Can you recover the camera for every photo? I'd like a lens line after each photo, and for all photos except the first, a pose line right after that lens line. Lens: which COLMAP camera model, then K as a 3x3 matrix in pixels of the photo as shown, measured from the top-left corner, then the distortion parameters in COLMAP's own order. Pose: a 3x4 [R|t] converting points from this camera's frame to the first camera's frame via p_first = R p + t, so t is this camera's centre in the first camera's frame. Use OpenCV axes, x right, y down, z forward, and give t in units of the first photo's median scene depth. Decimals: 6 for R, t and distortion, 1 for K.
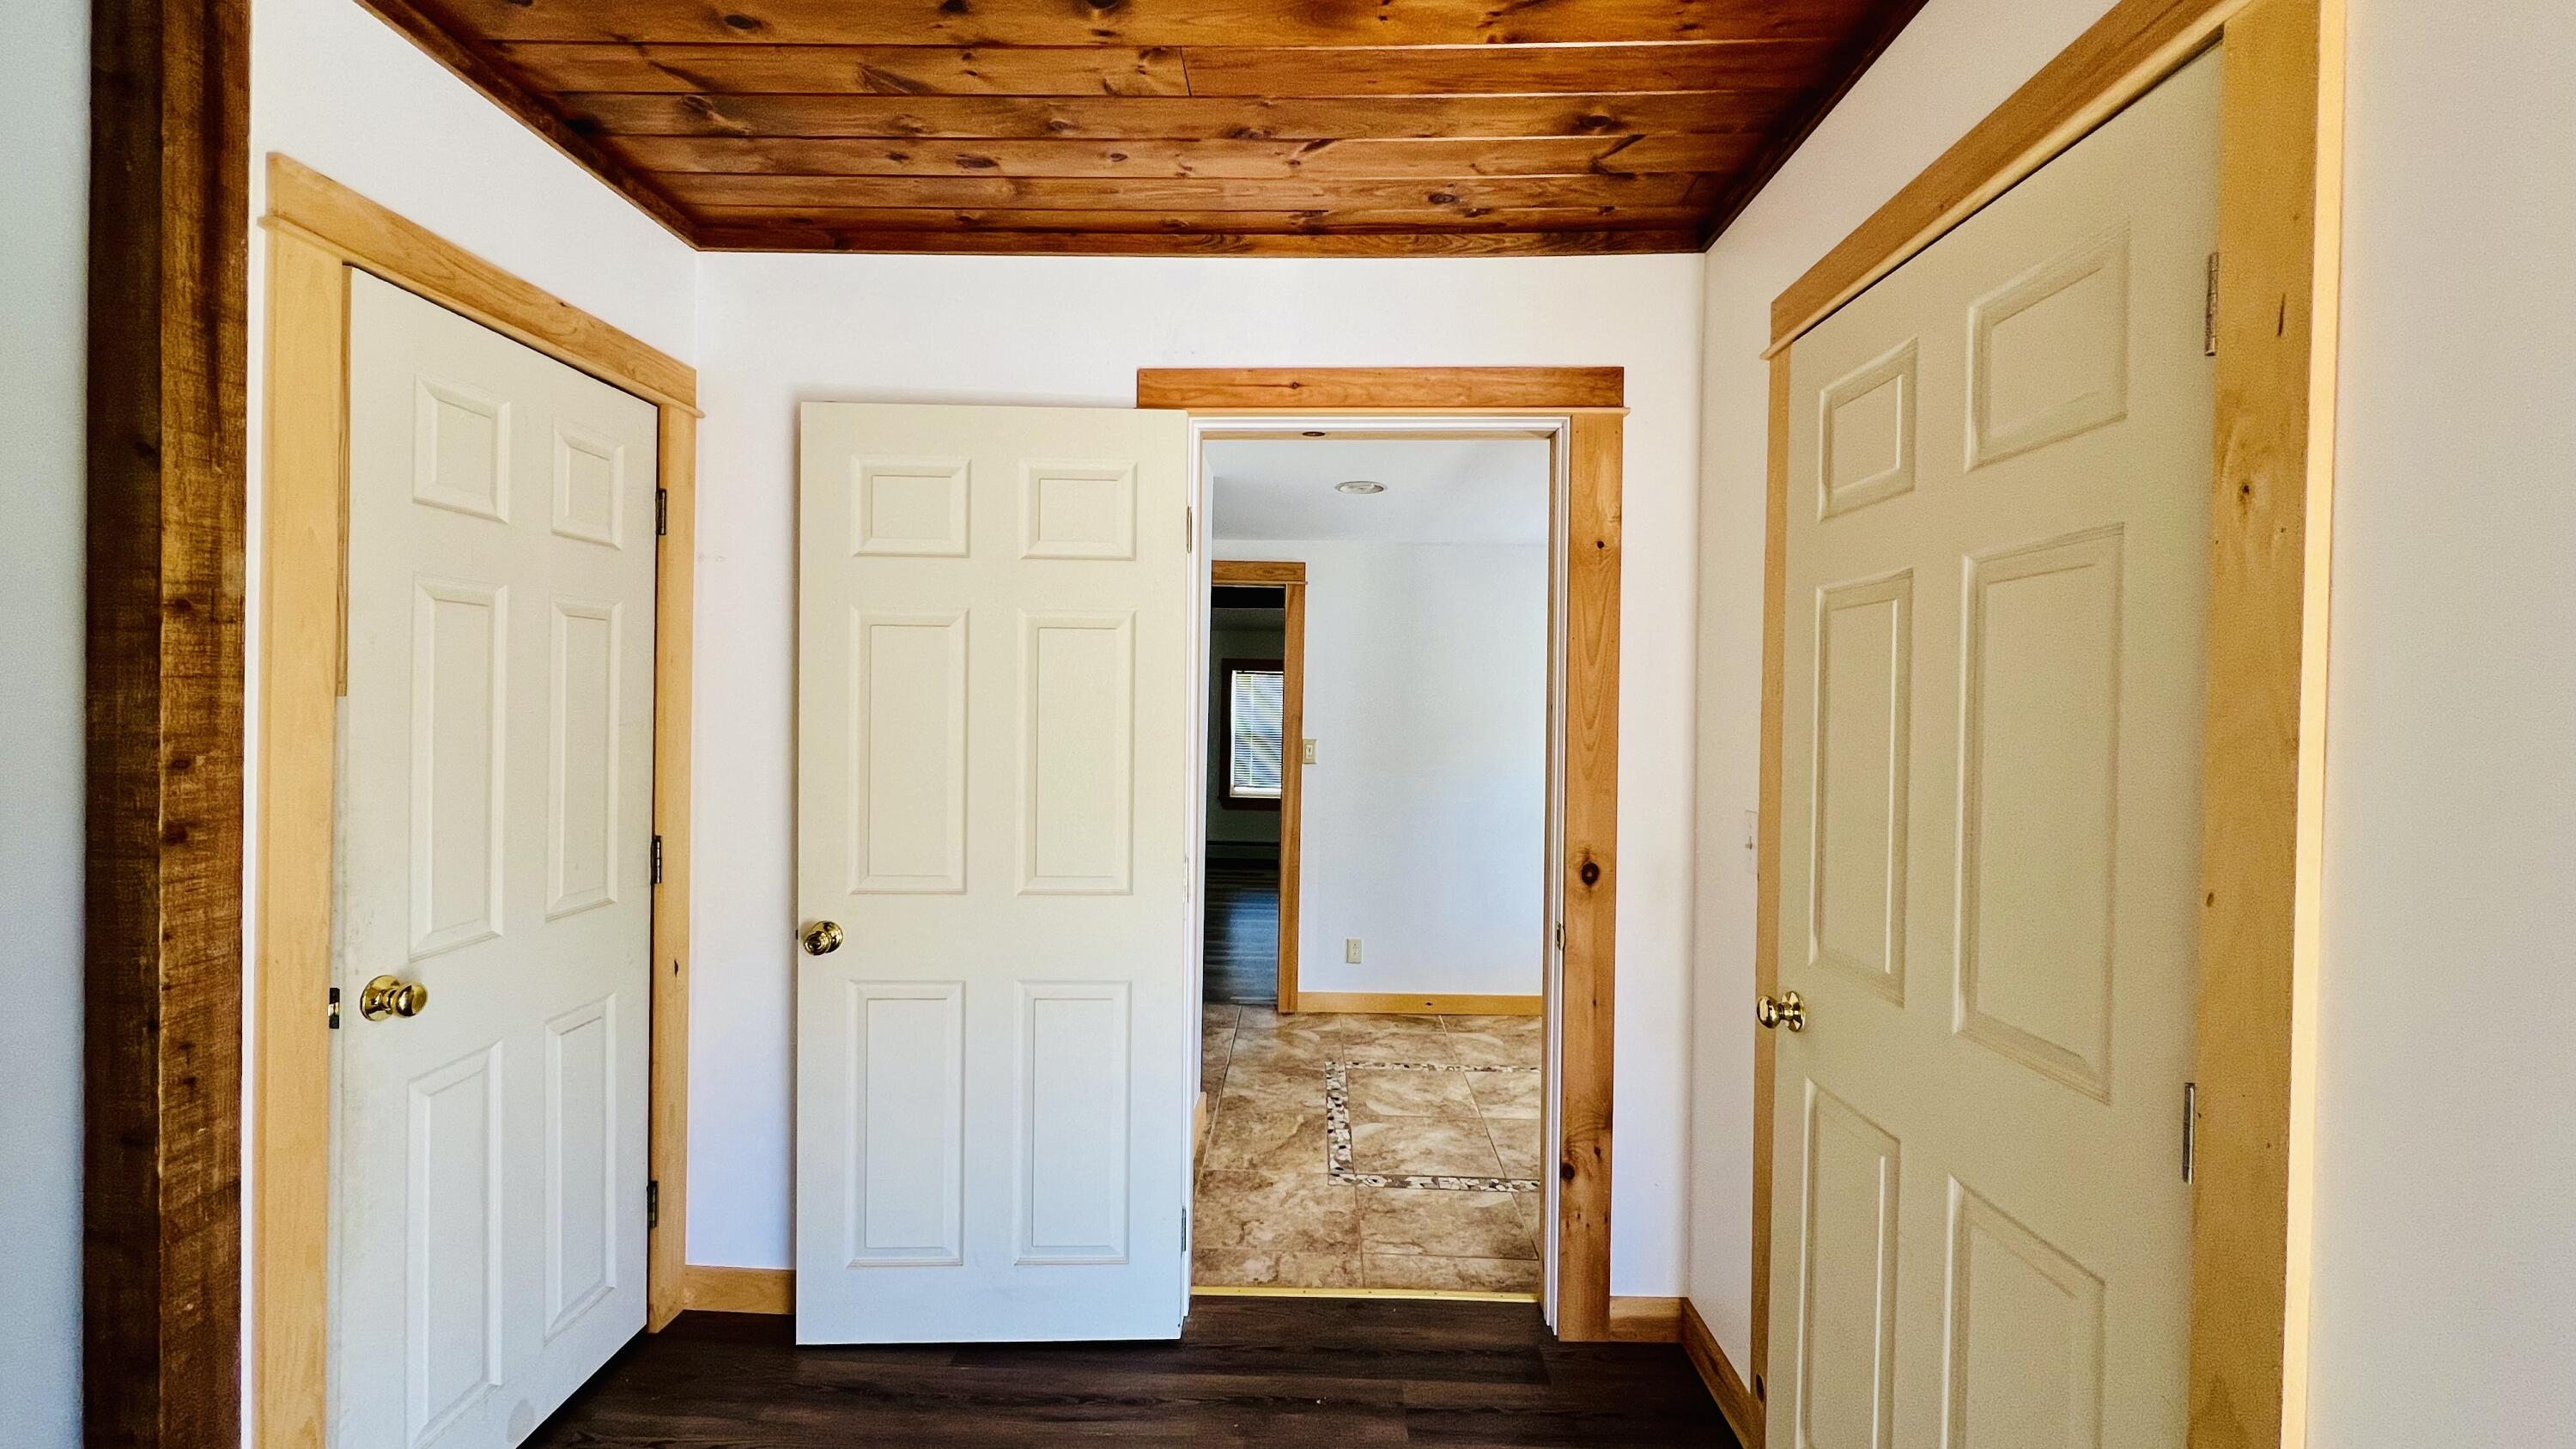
lens RADIAL K [[1030.2, 0, 1281.1], [0, 1030.2, 719.3], [0, 0, 1]] dist [-0.000235, 0.000155]
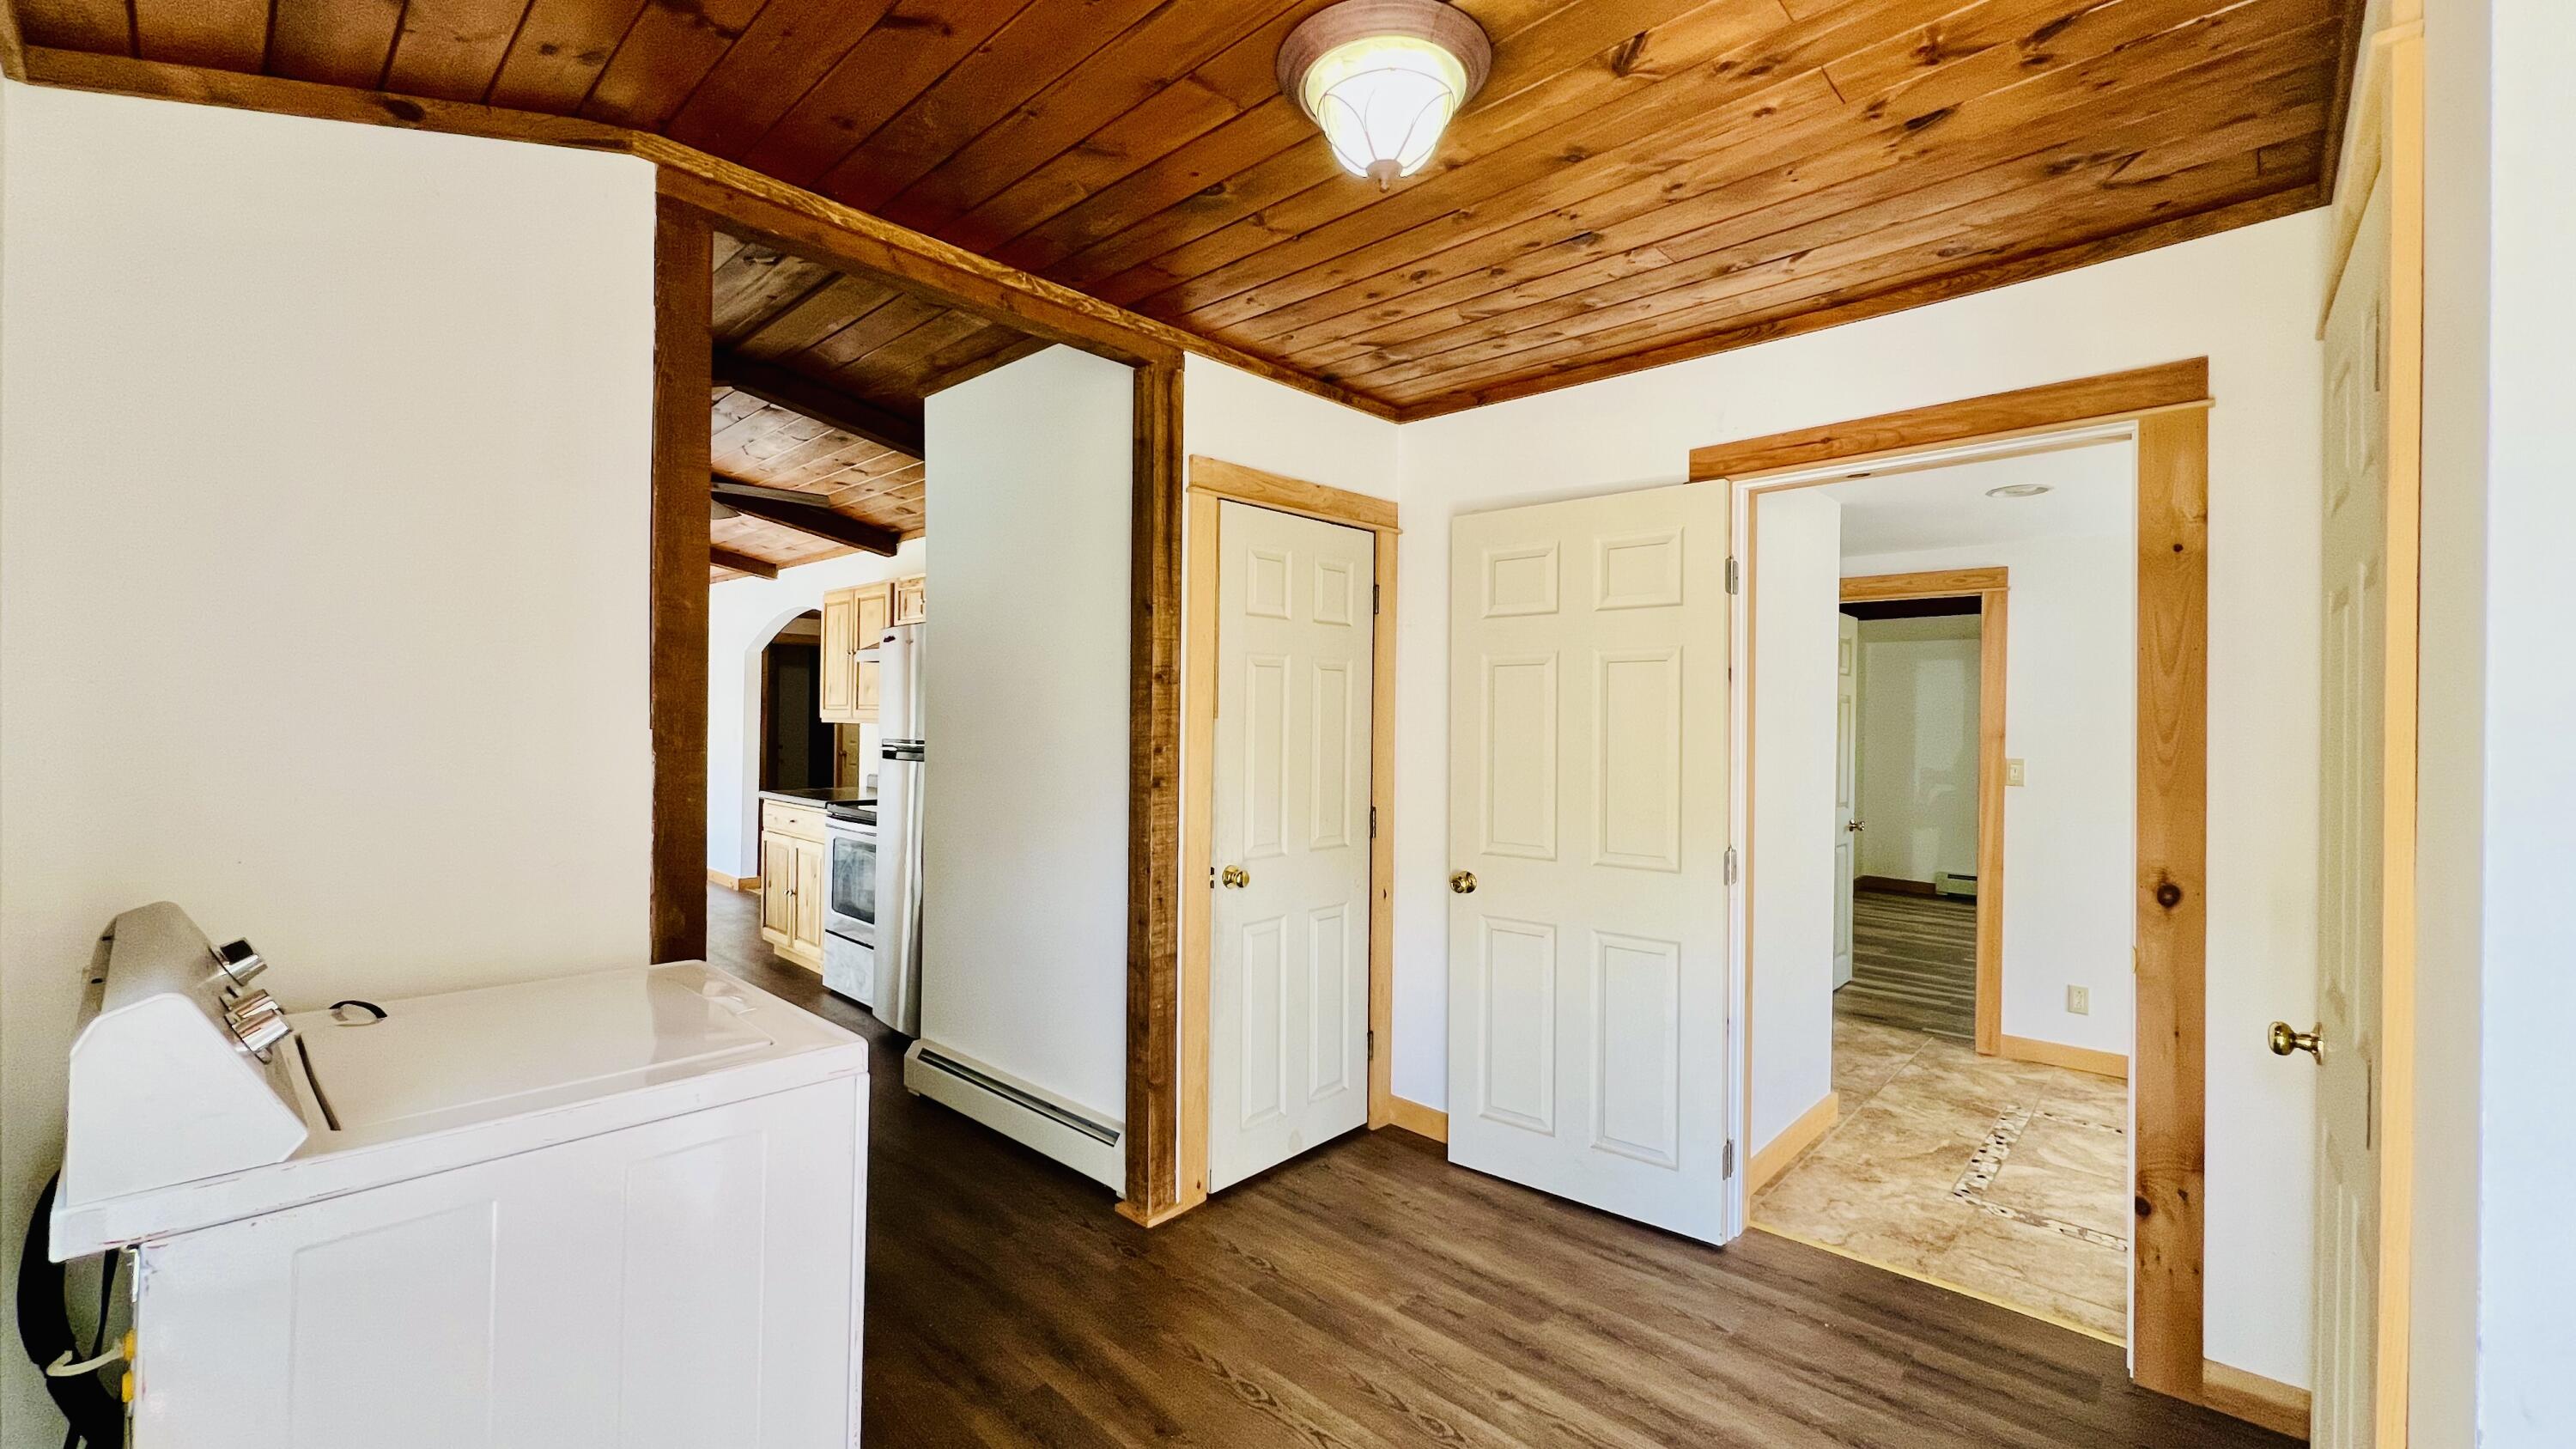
lens RADIAL K [[1030.2, 0, 1281.1], [0, 1030.2, 719.3], [0, 0, 1]] dist [-0.000235, 0.000155]
pose [[0.745502, -0.007889, -0.666457, 0.326889], [-0.005456, 0.999824, -0.017939, 0.009287], [0.666481, 0.017010, 0.745328, -0.253981]]
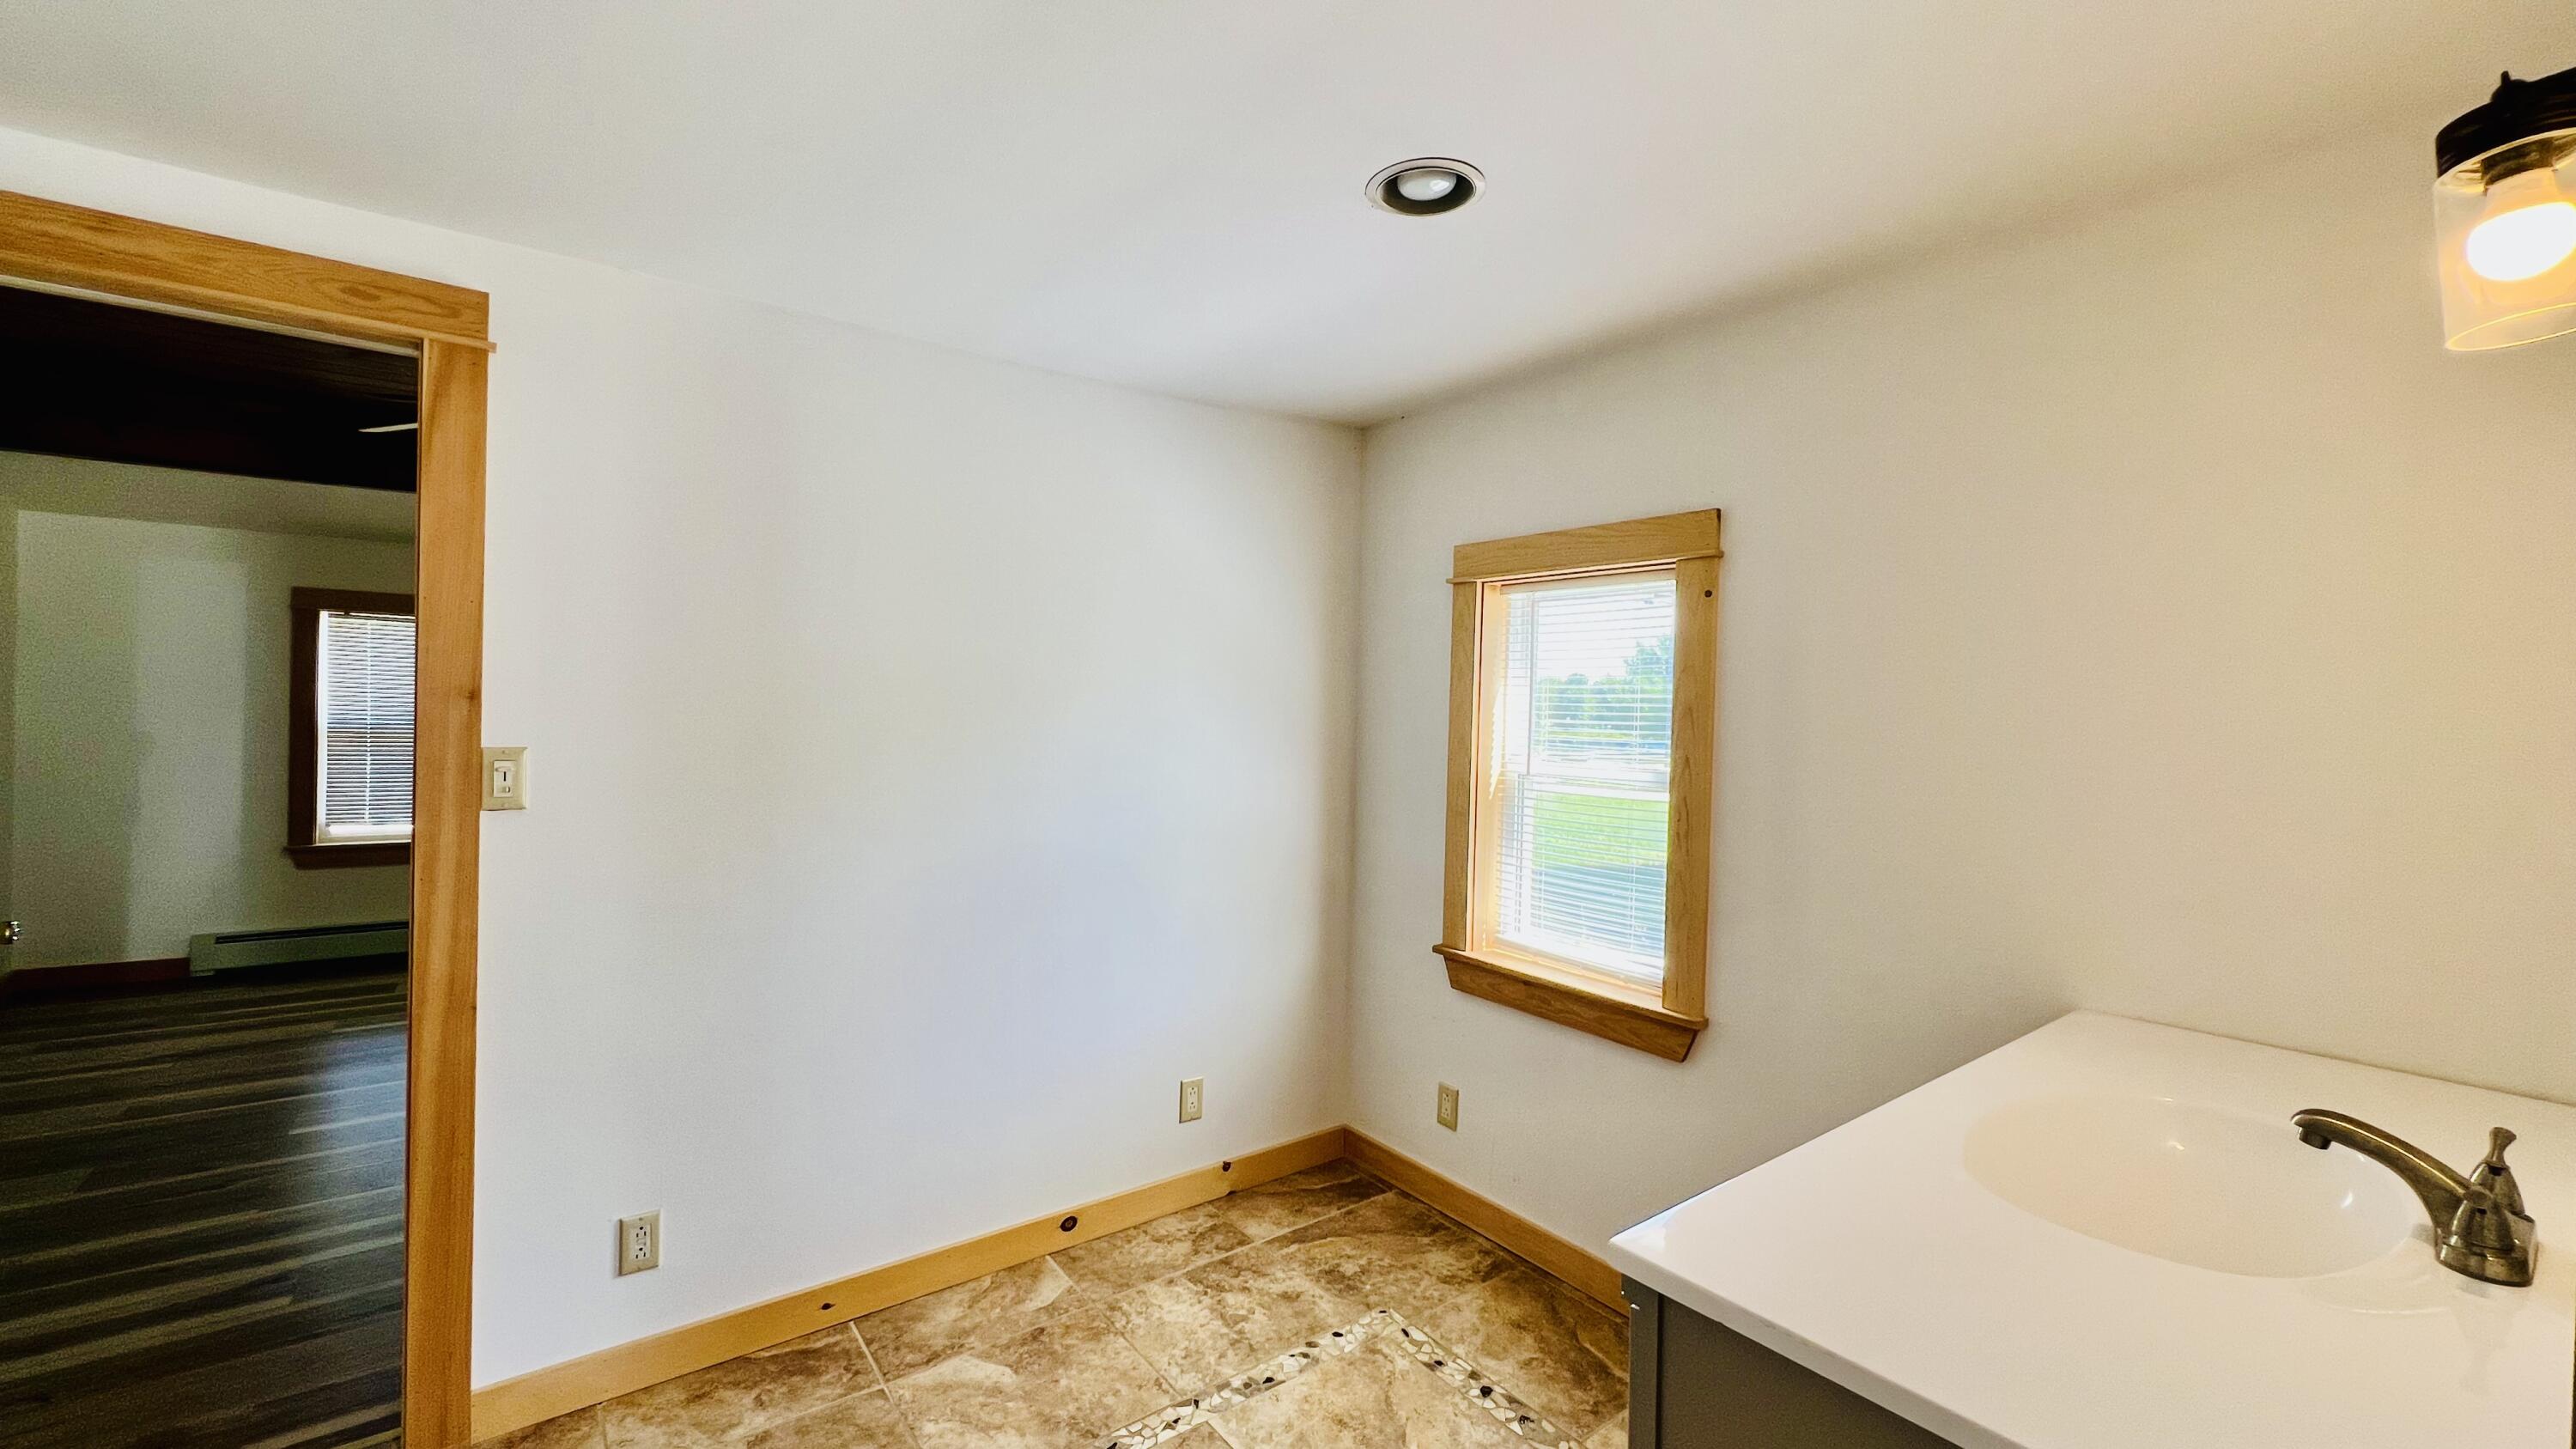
lens RADIAL K [[1050.9, 0, 1272.7], [0, 1050.9, 717.1], [0, 0, 1]] dist [-0.001693, 0.000421]
pose [[0.774264, -0.007036, 0.632823, 0.002575], [-0.005761, 0.999818, 0.018165, -0.003104], [-0.632836, -0.017710, 0.774083, 1.086643]]
